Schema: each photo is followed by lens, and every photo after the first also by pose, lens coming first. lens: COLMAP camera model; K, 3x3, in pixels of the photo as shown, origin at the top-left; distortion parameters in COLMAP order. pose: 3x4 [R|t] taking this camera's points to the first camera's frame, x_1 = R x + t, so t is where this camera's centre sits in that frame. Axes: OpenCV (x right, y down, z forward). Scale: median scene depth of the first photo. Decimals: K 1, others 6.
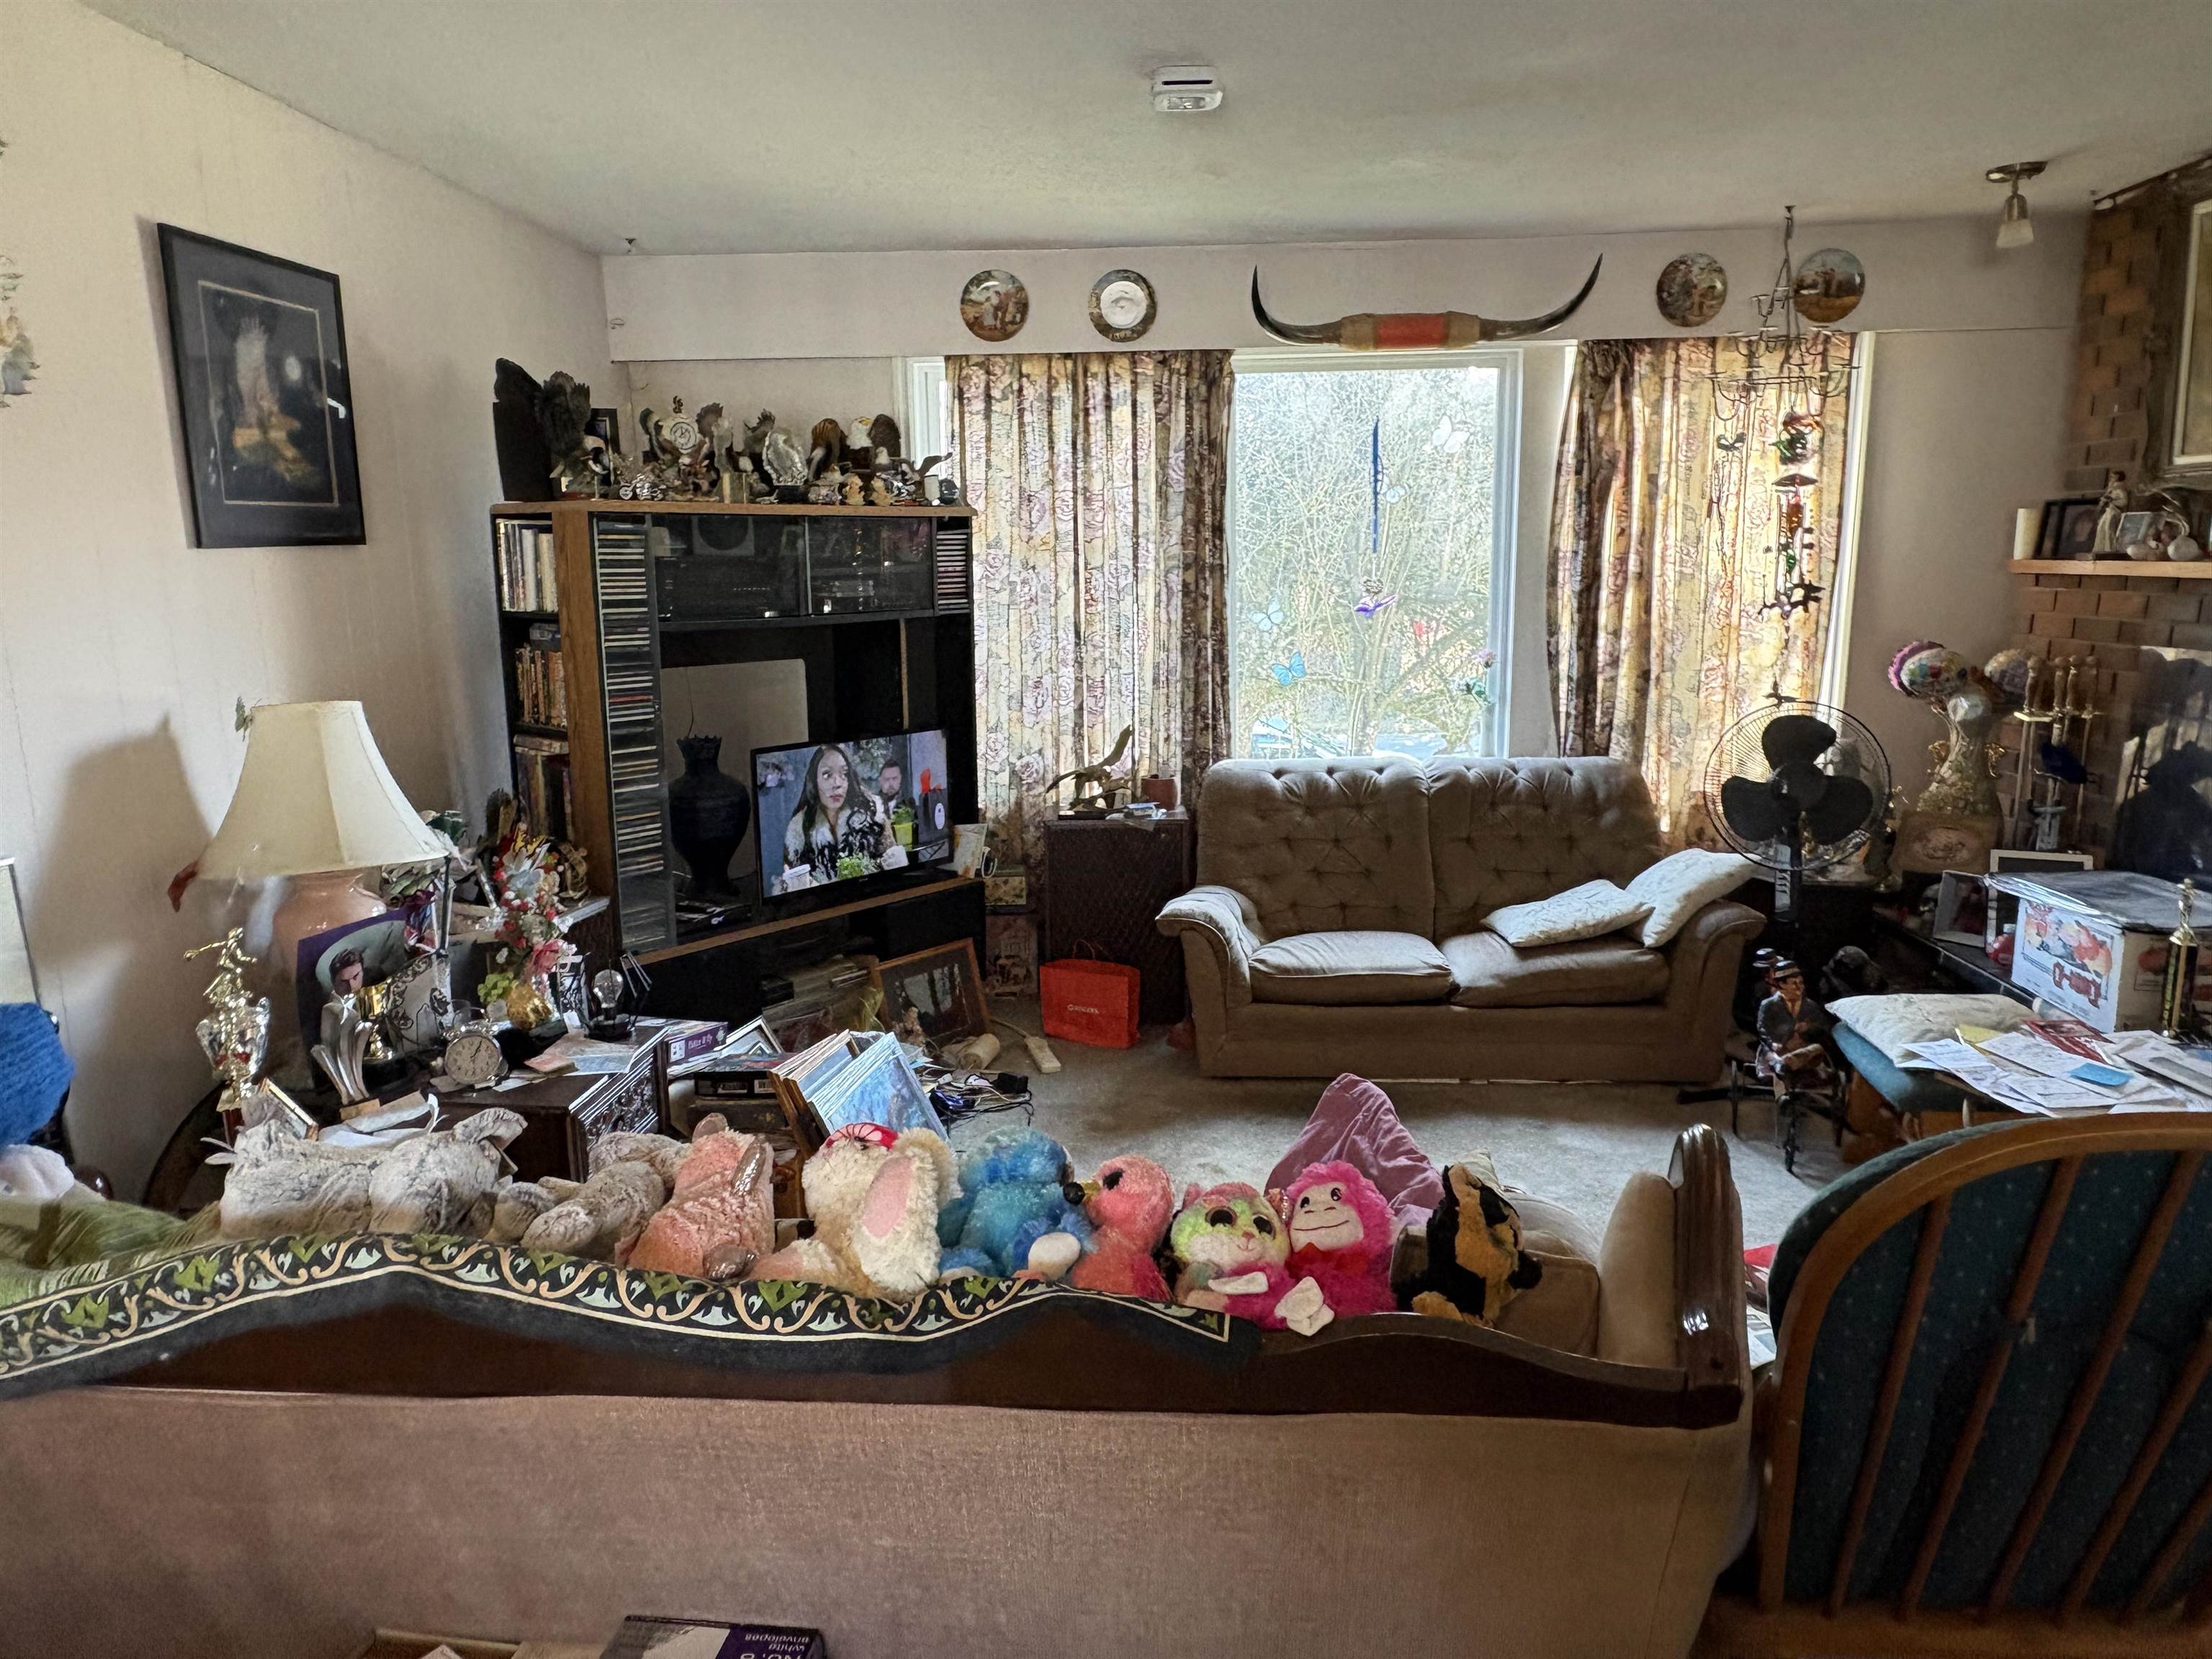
lens RADIAL K [[1409.1, 0, 1100.3], [0, 1409.1, 820.9], [0, 0, 1]] dist [-0.004211, 0.005548]
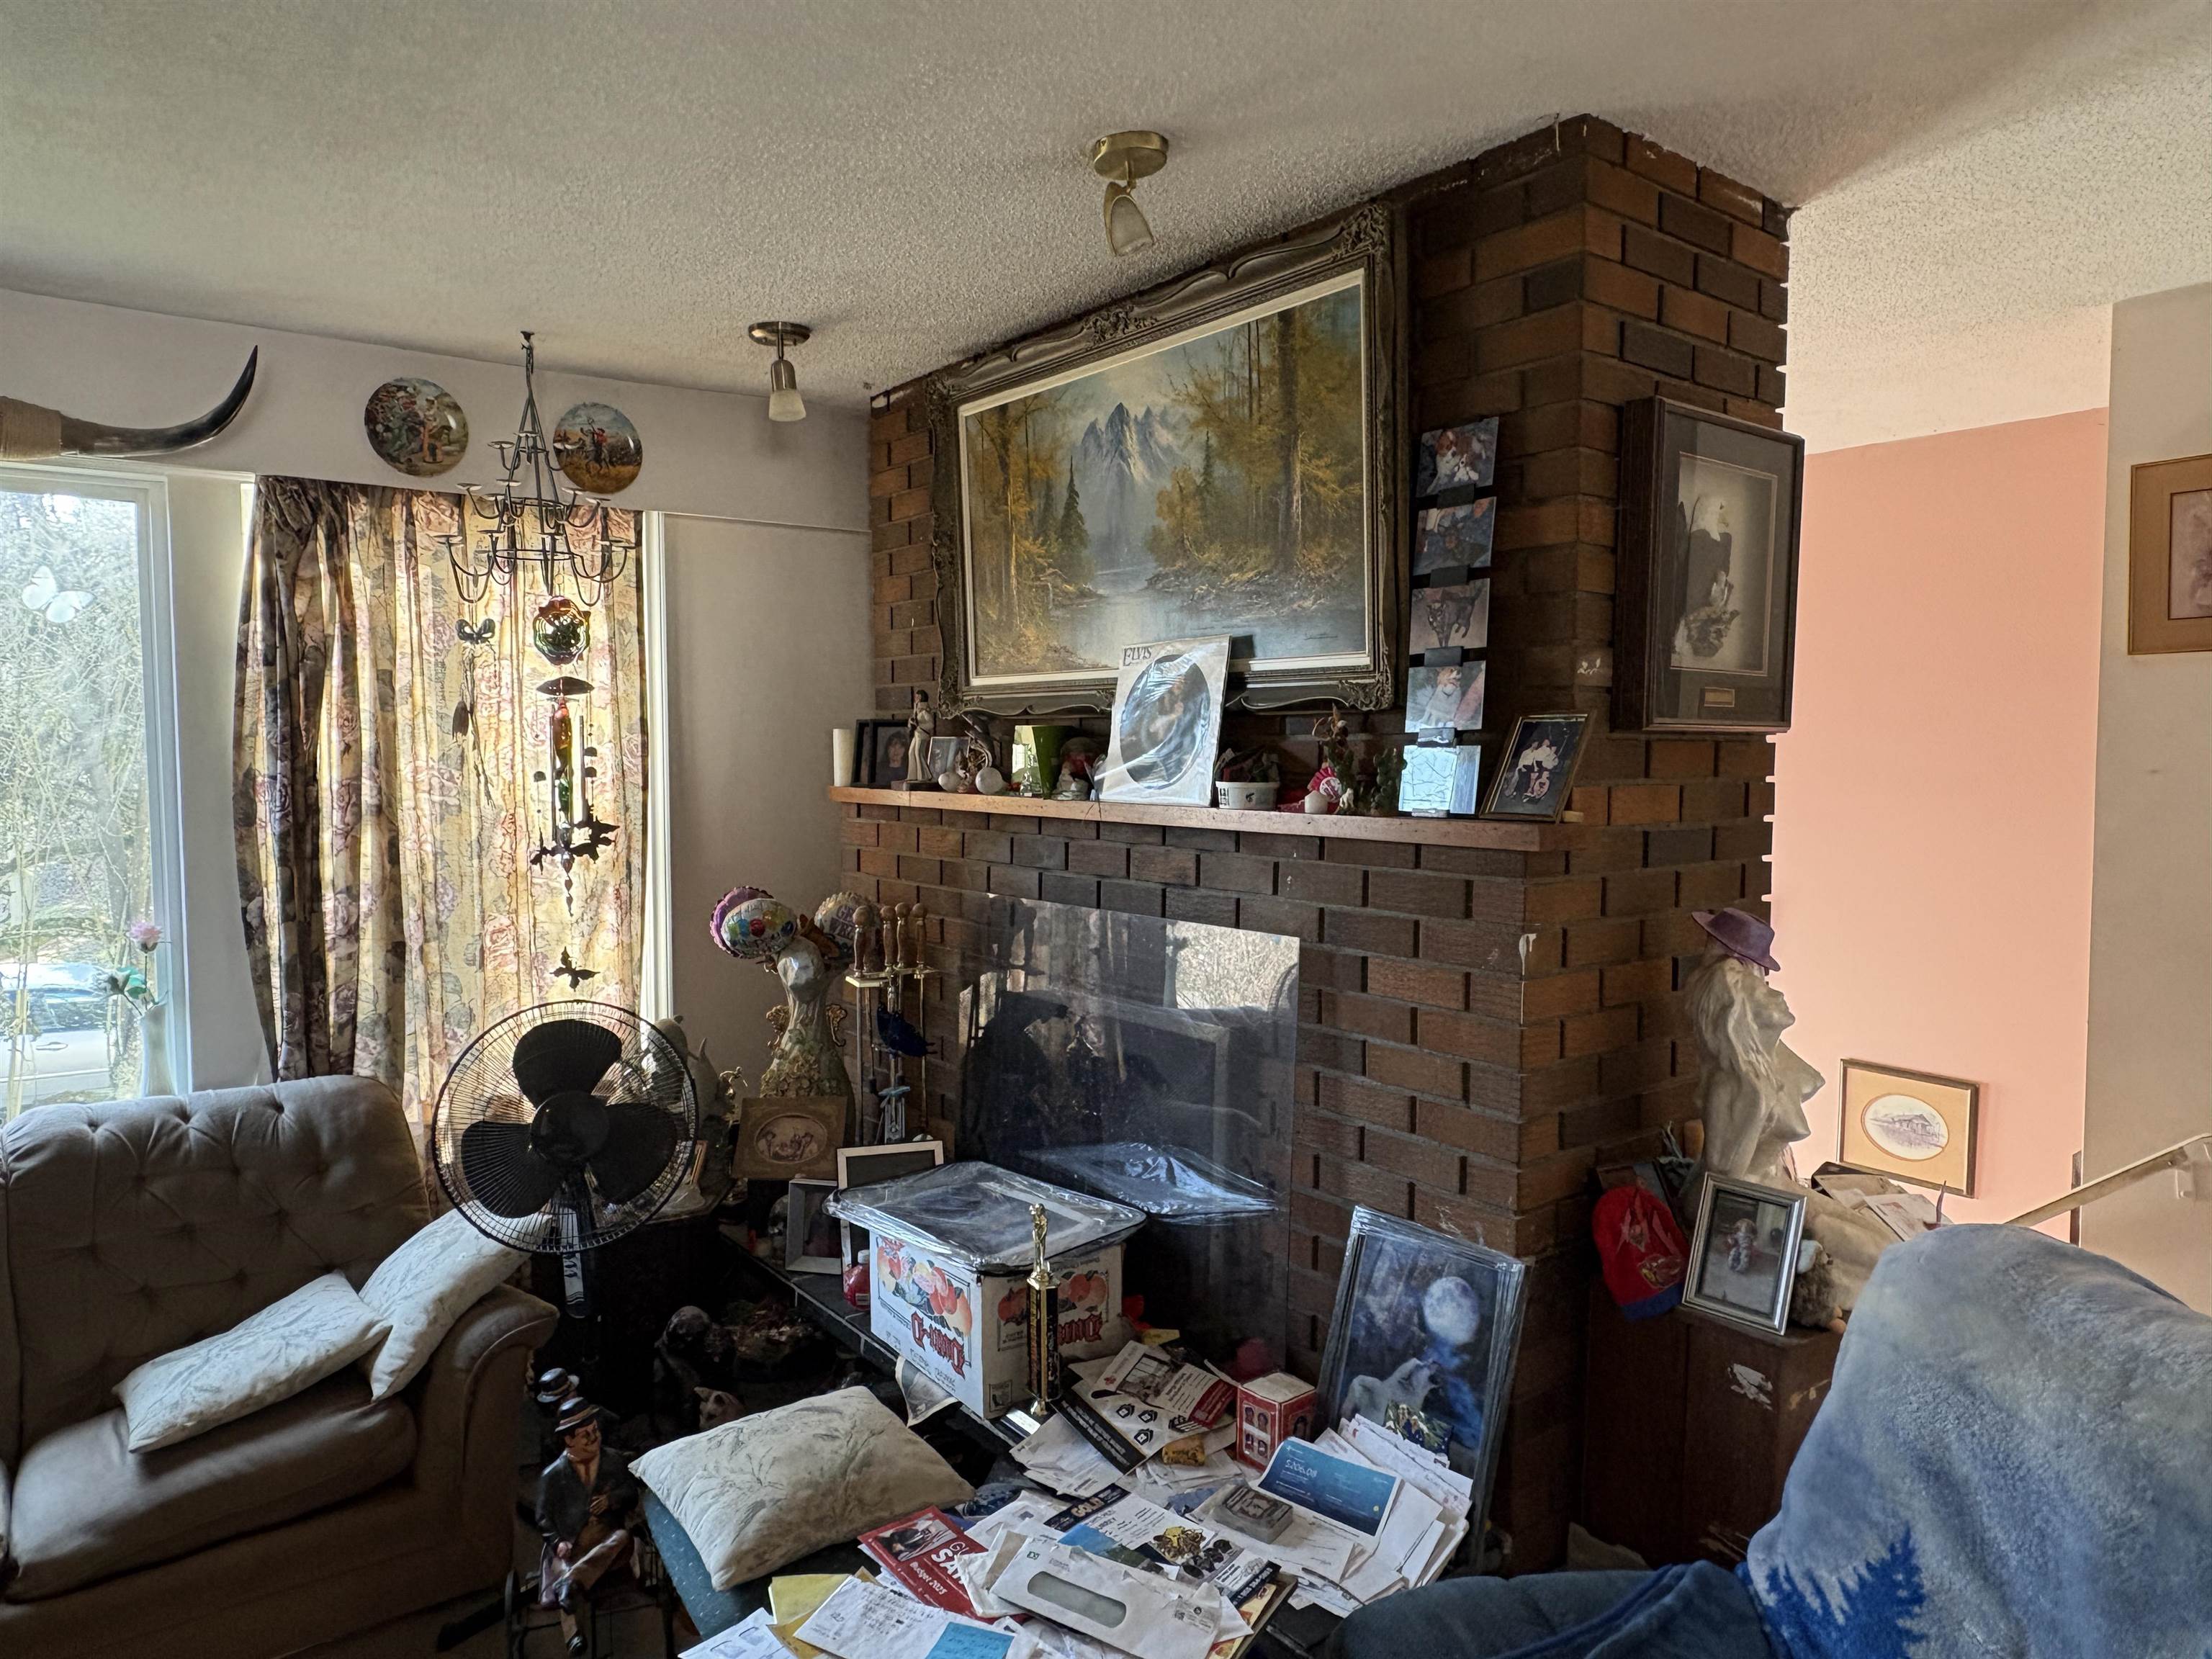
lens RADIAL K [[1409.1, 0, 1100.3], [0, 1409.1, 820.9], [0, 0, 1]] dist [-0.004211, 0.005548]
pose [[0.750582, -0.022709, 0.660388, 0.204506], [0.114042, 0.988864, -0.095613, -0.064832], [-0.650862, 0.147077, 0.744813, 0.259315]]
